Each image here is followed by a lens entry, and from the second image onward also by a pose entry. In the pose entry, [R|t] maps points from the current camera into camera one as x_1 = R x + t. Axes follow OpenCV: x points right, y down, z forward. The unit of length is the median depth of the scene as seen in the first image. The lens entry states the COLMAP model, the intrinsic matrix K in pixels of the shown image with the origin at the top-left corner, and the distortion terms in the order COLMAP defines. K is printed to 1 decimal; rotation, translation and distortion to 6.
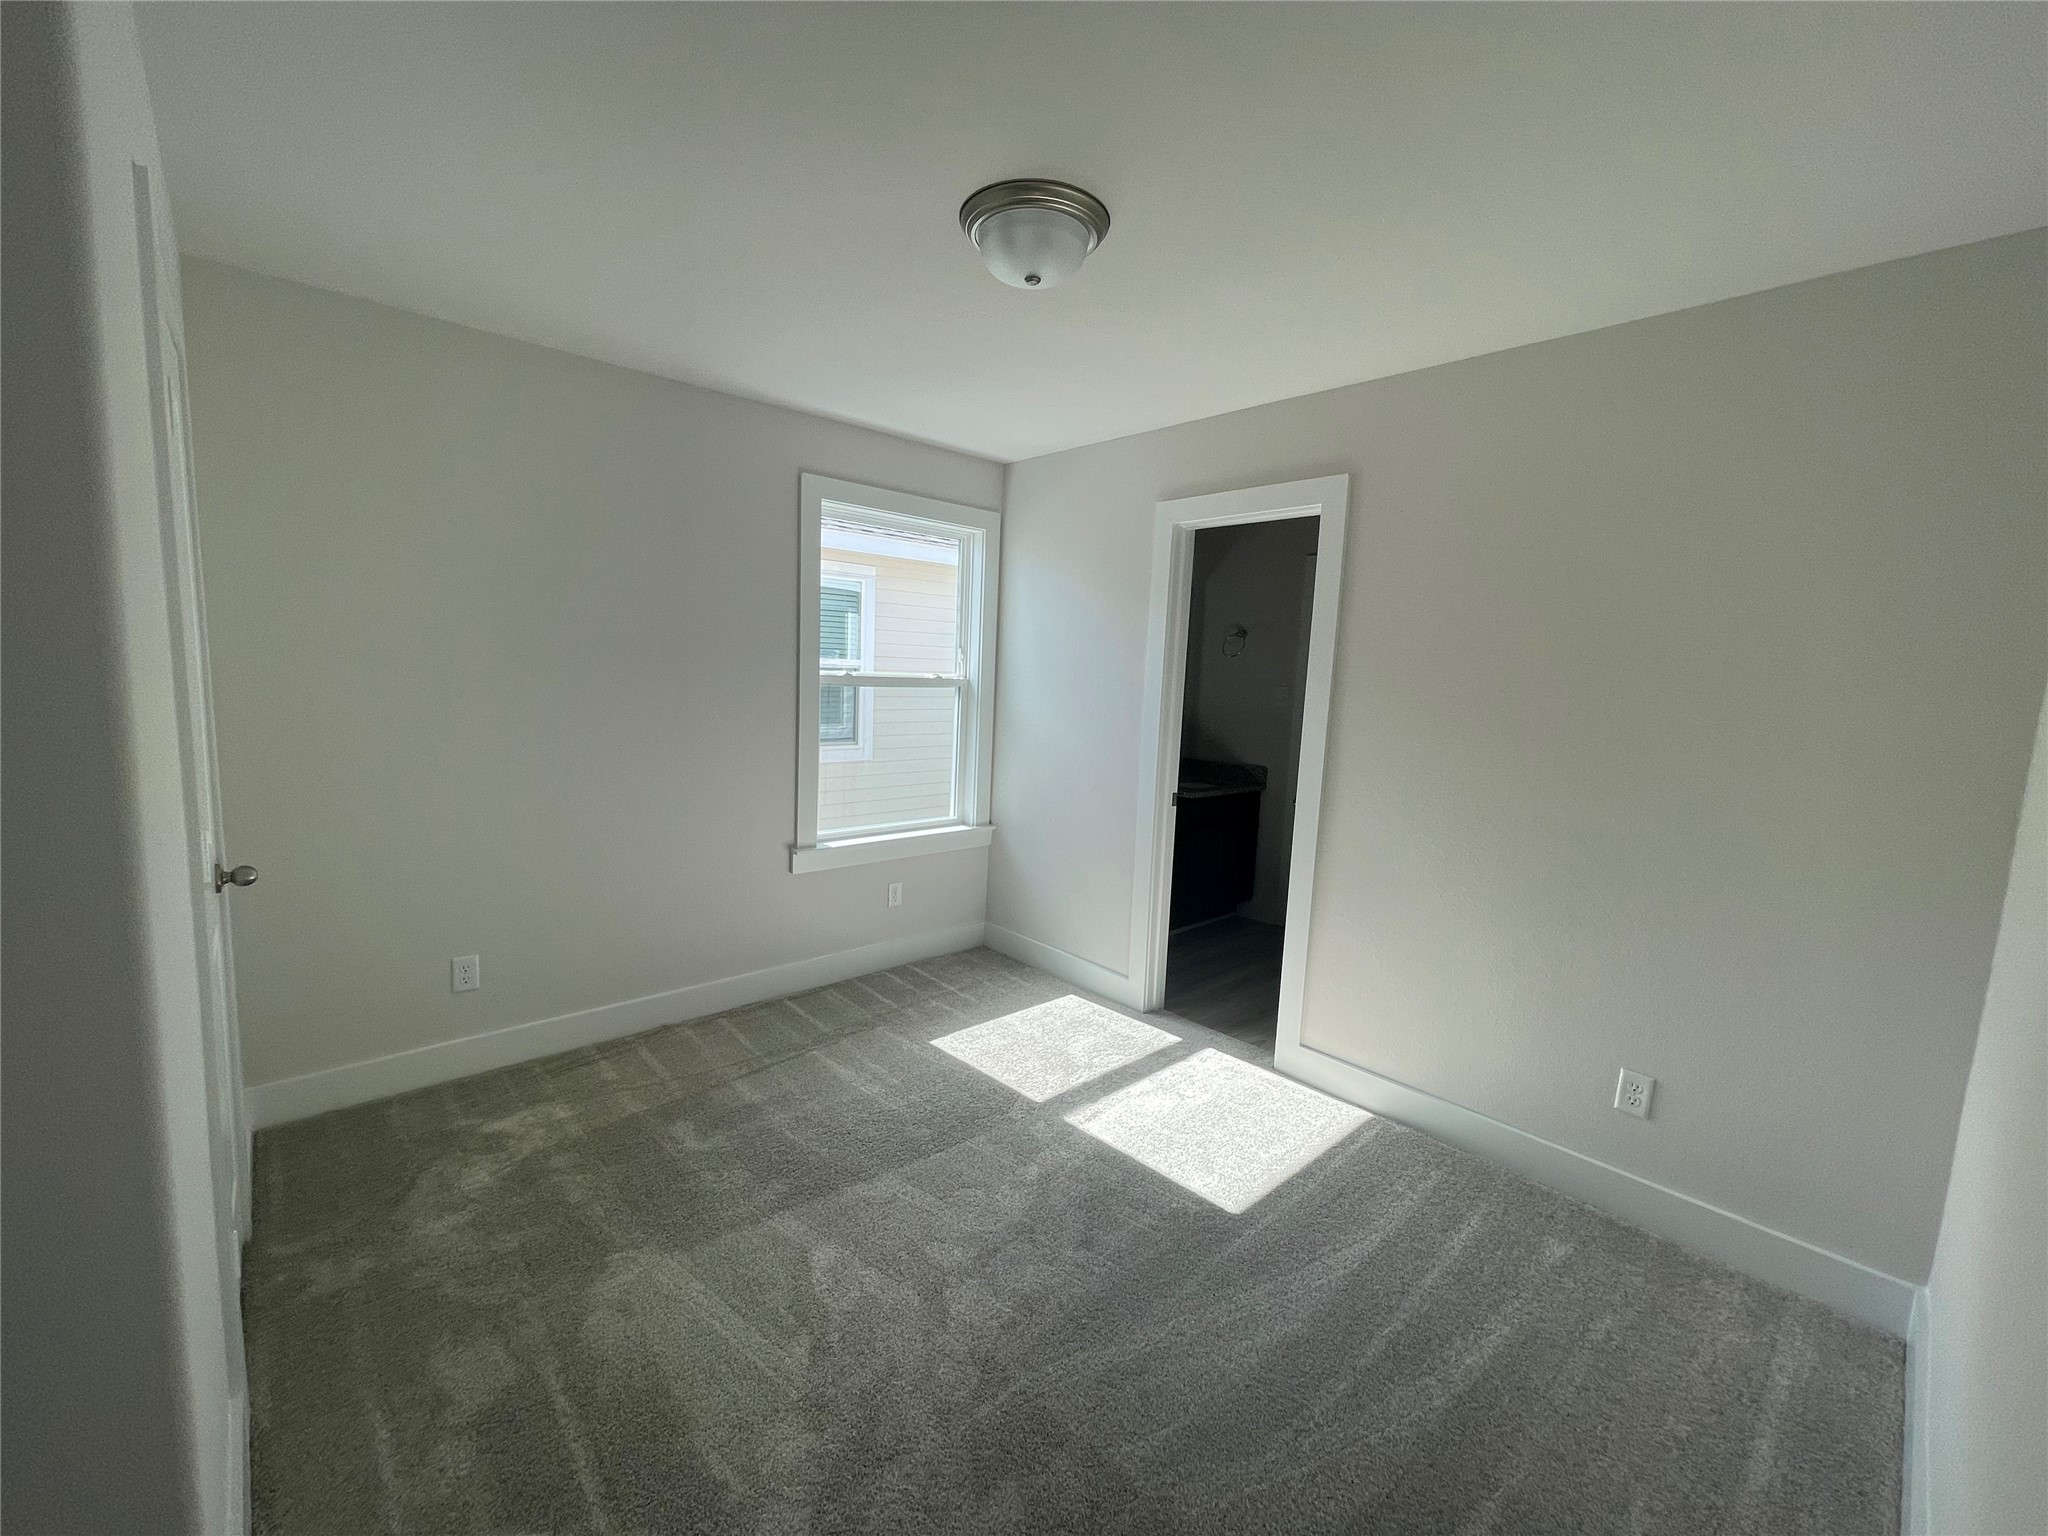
lens RADIAL K [[826.6, 0, 1008.3], [0, 826.6, 766.2], [0, 0, 1]] dist [0.002614, -0.000633]
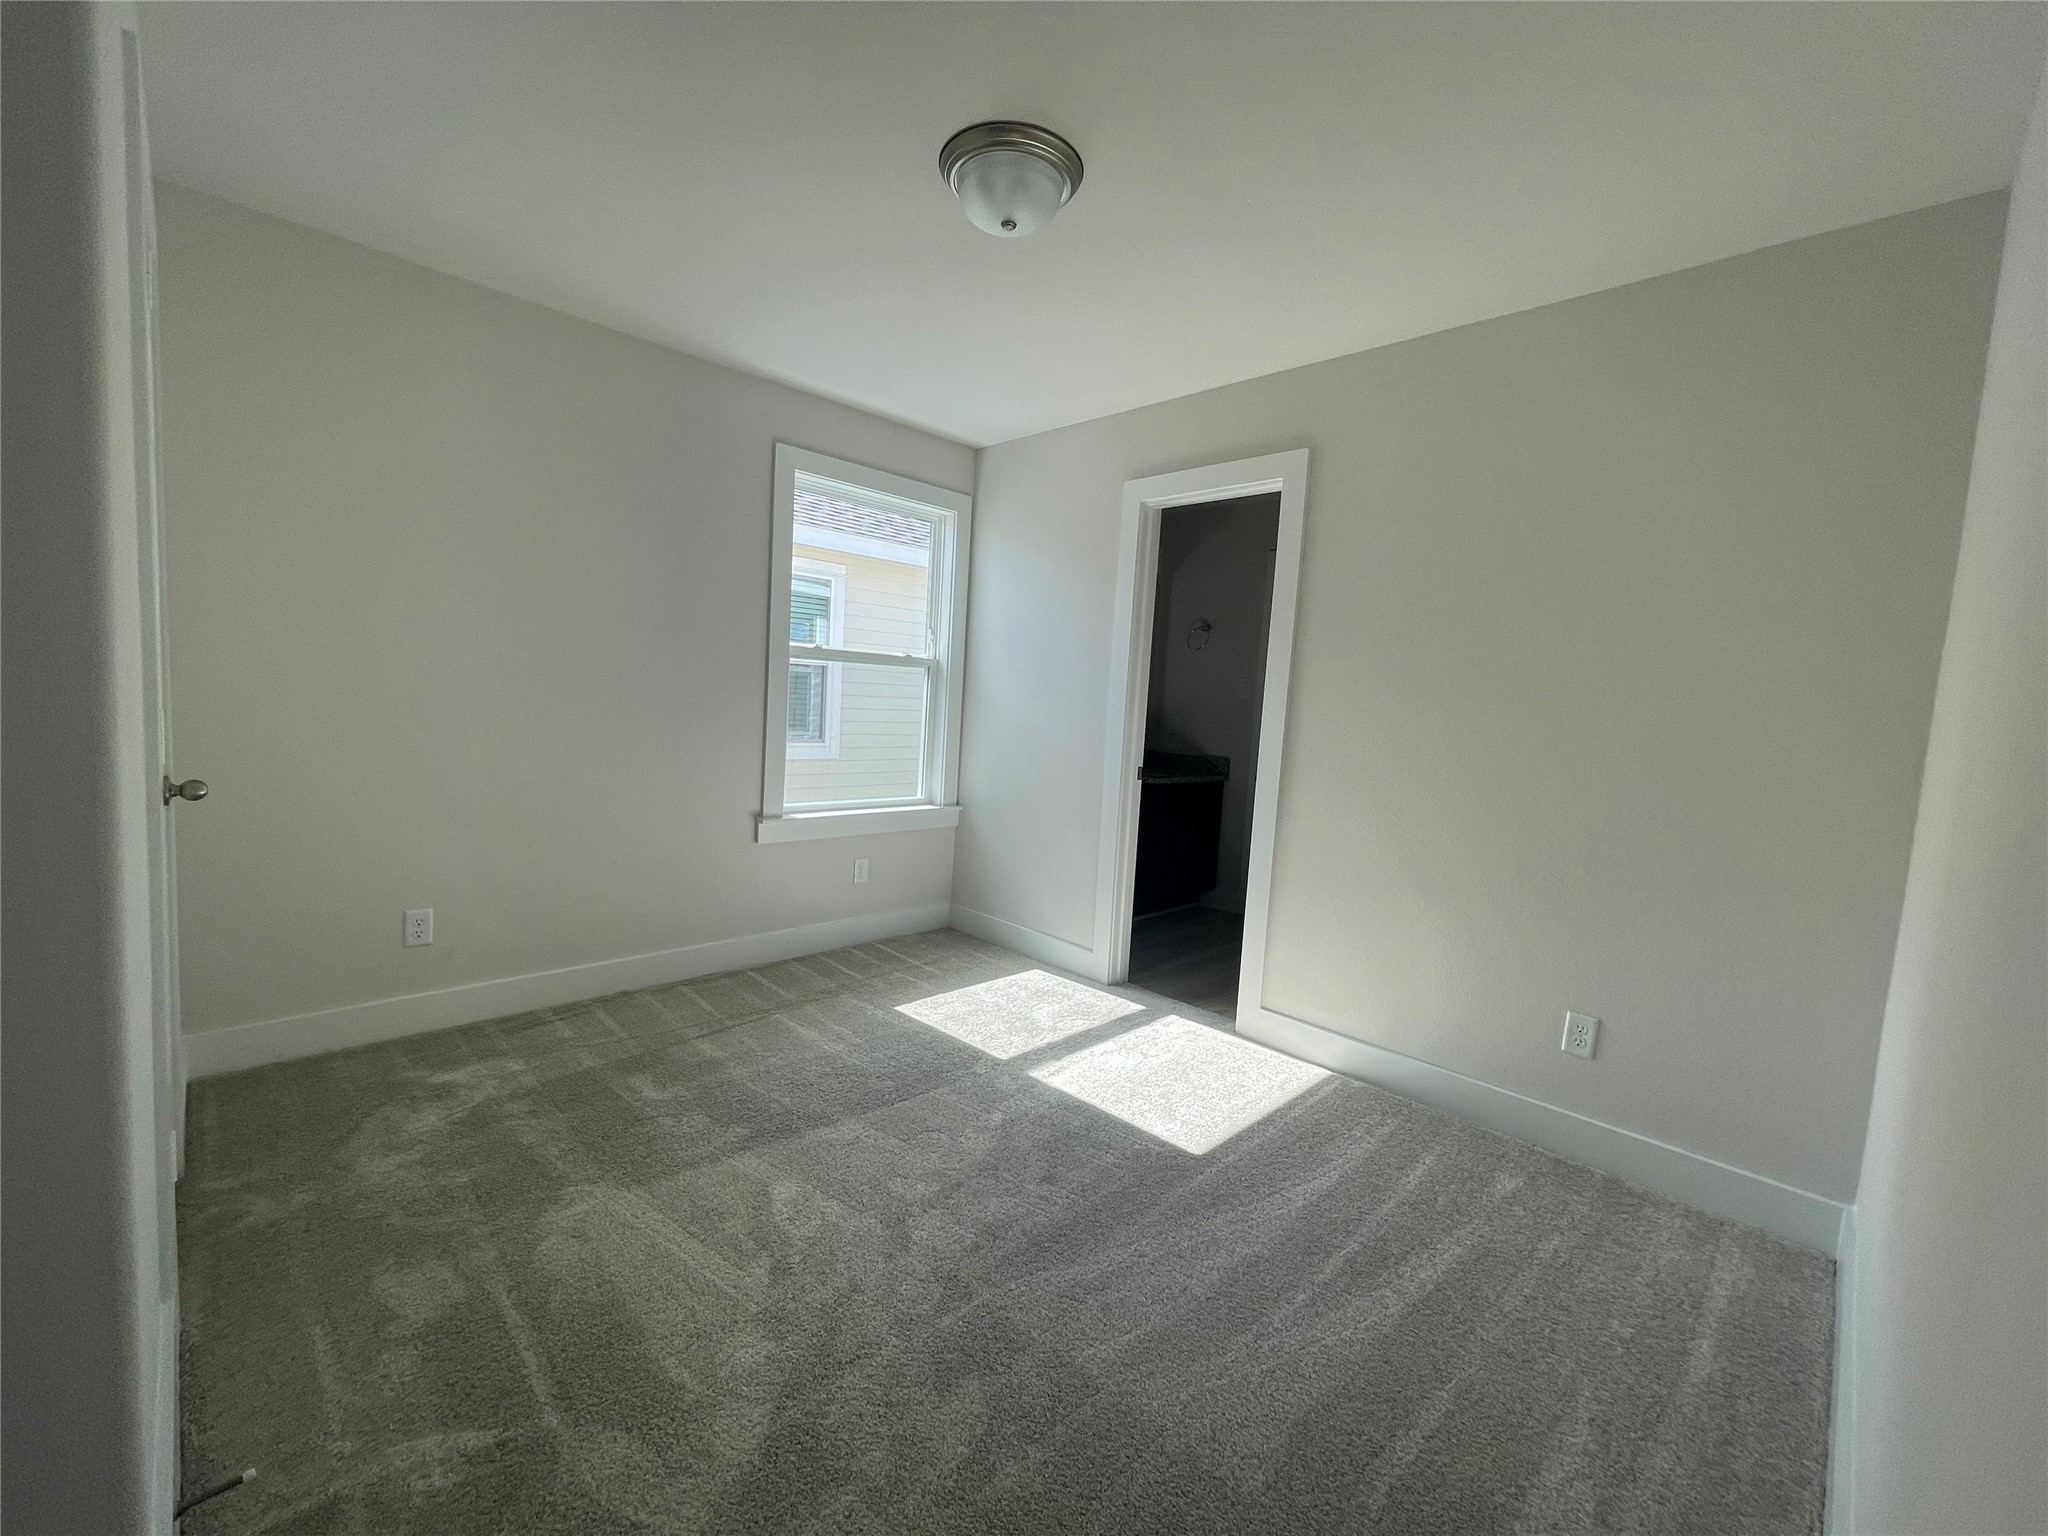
lens RADIAL K [[826.6, 0, 1007.3], [0, 826.6, 768.3], [0, 0, 1]] dist [0.002614, -0.000633]
pose [[0.999096, 0.013877, 0.040187, -0.004266], [-0.012617, 0.999426, -0.031442, 0.115648], [-0.040600, 0.030906, 0.998697, -0.013418]]
